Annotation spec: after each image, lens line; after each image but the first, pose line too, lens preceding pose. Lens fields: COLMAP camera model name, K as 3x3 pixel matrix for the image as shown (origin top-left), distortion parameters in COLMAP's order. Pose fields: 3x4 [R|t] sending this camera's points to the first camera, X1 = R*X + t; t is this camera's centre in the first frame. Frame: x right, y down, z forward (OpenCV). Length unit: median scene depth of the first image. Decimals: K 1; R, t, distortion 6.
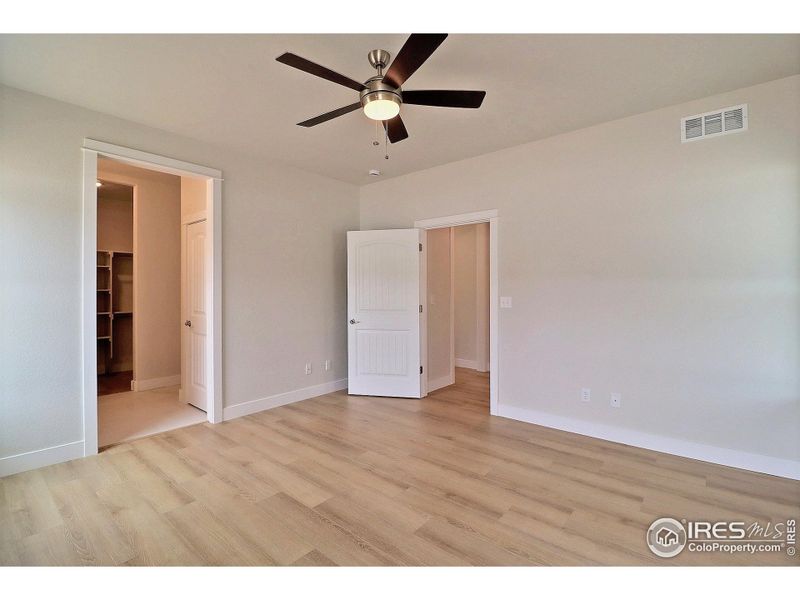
lens RADIAL K [[372.7, 0, 402.3], [0, 372.7, 289.1], [0, 0, 1]] dist [0.001824, -0.011780]
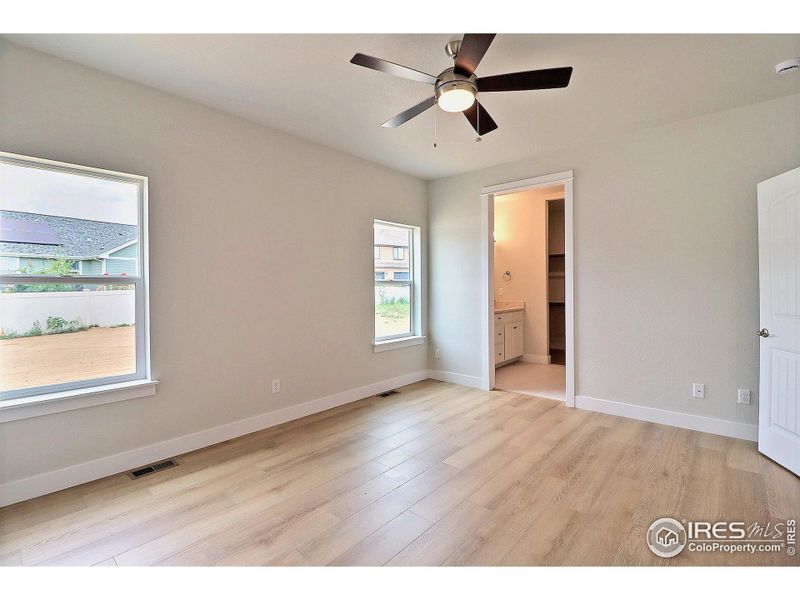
lens RADIAL K [[372.7, 0, 402.3], [0, 372.7, 289.1], [0, 0, 1]] dist [0.001824, -0.011780]
pose [[-0.025928, 0.008682, -0.999626, 0.641927], [0.014088, 0.999866, 0.008318, 0.003843], [0.999565, -0.013867, -0.026047, 0.593552]]
